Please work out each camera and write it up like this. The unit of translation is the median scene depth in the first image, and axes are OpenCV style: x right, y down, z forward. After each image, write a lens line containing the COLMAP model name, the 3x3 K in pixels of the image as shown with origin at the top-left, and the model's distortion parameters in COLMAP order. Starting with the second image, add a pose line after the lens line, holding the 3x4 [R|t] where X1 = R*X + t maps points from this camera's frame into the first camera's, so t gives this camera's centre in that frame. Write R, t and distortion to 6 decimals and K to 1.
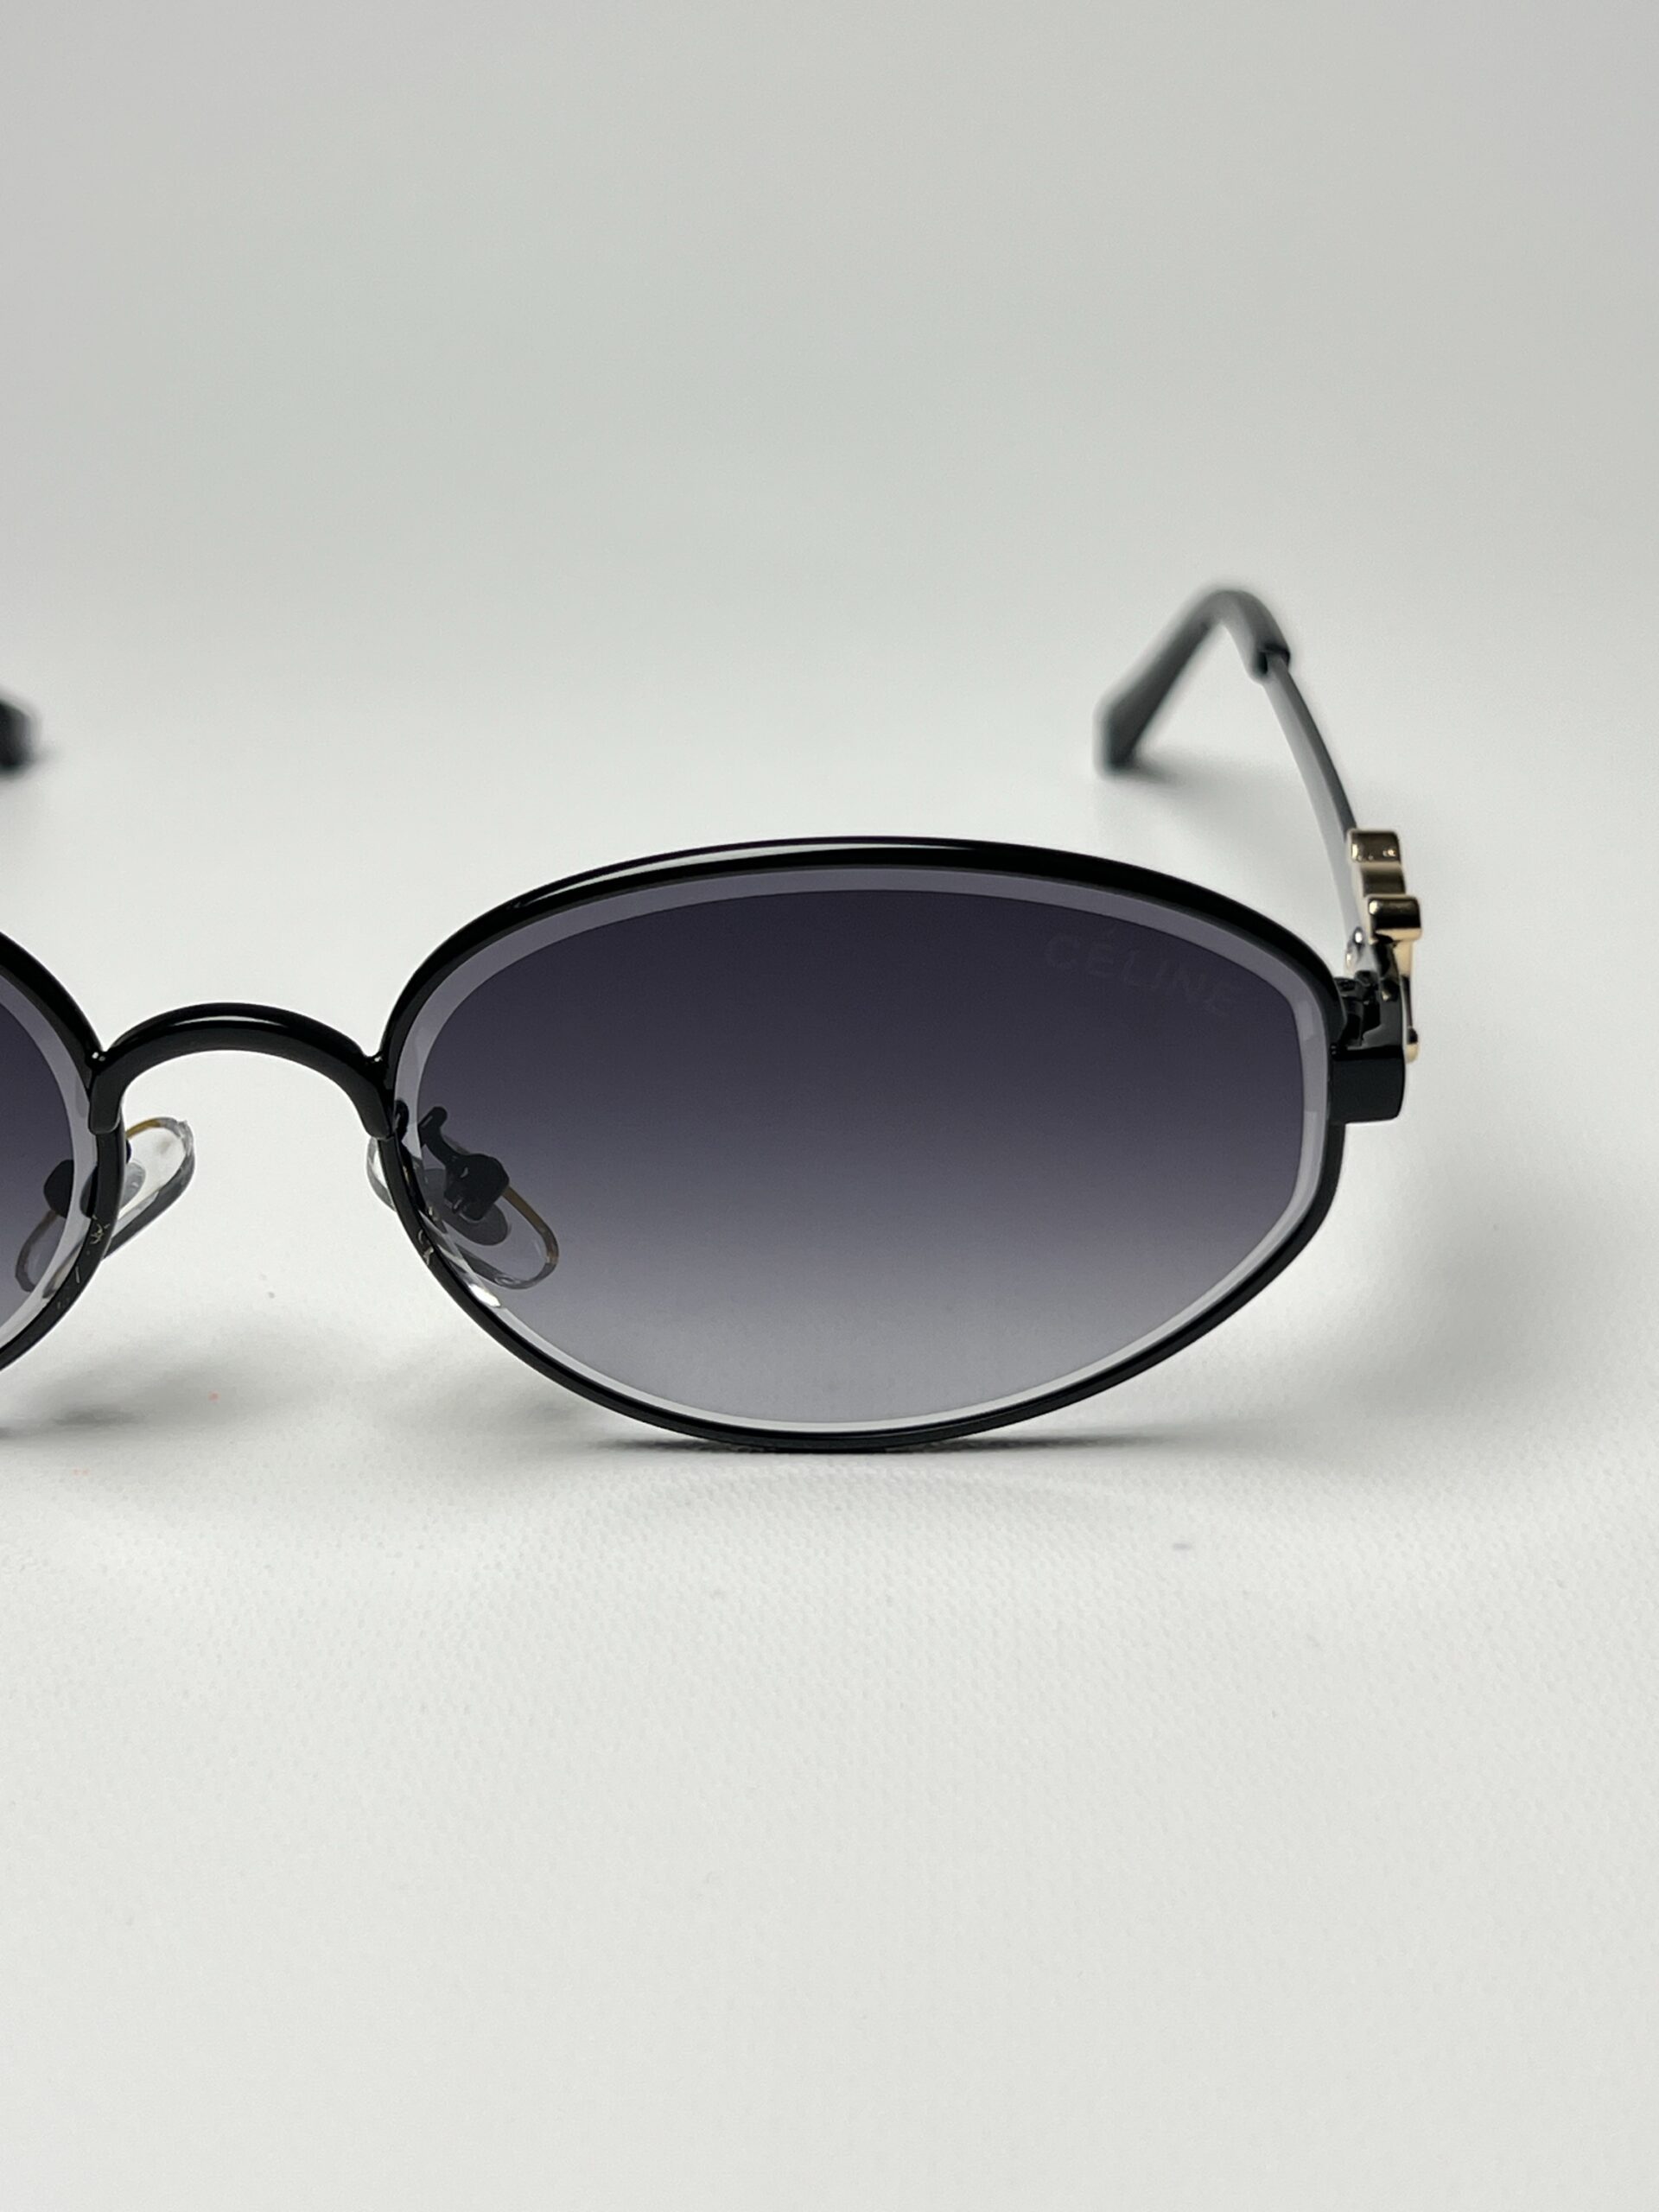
lens RADIAL K [[3449.5, 0, 829.5], [0, 3449.5, 1106.0], [0, 0, 1]] dist [0.288297, -0.008721]
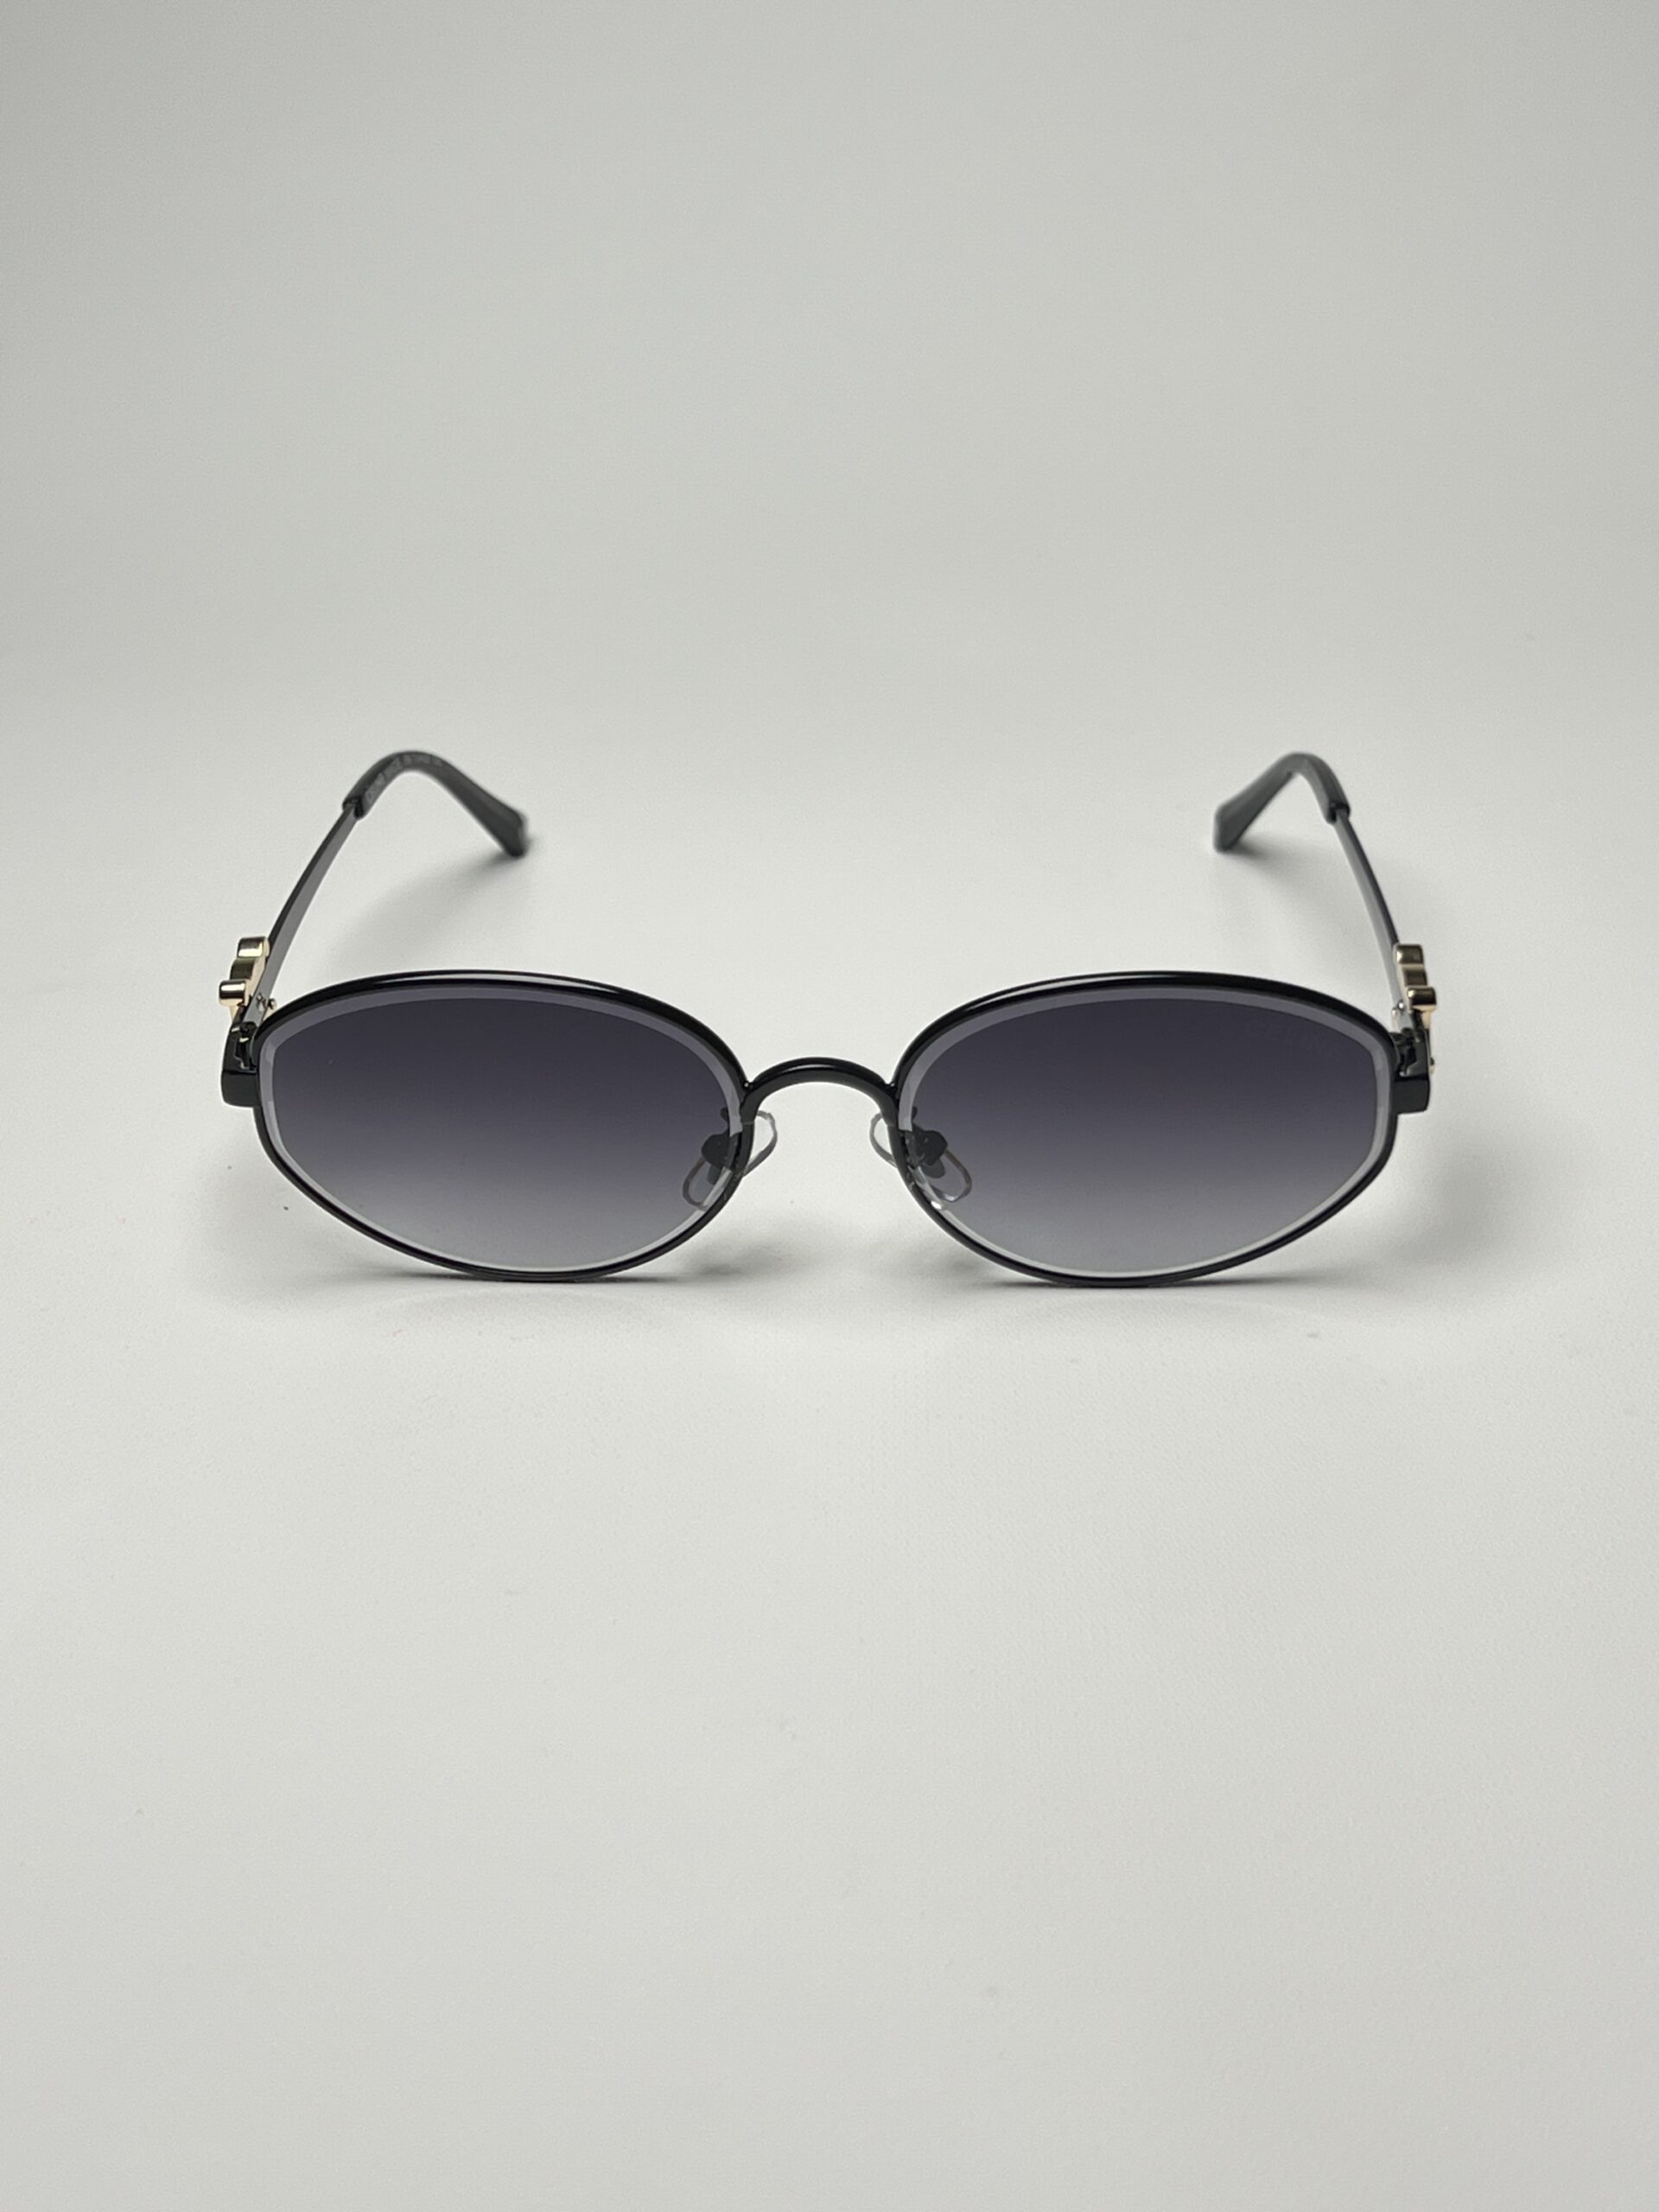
lens RADIAL K [[3449.5, 0, 829.5], [0, 3449.5, 1106.0], [0, 0, 1]] dist [0.288297, -0.008721]
pose [[0.999857, -0.008780, 0.014460, -0.182514], [0.008063, 0.998767, 0.048982, -0.090813], [-0.014872, -0.048859, 0.998695, -0.859104]]
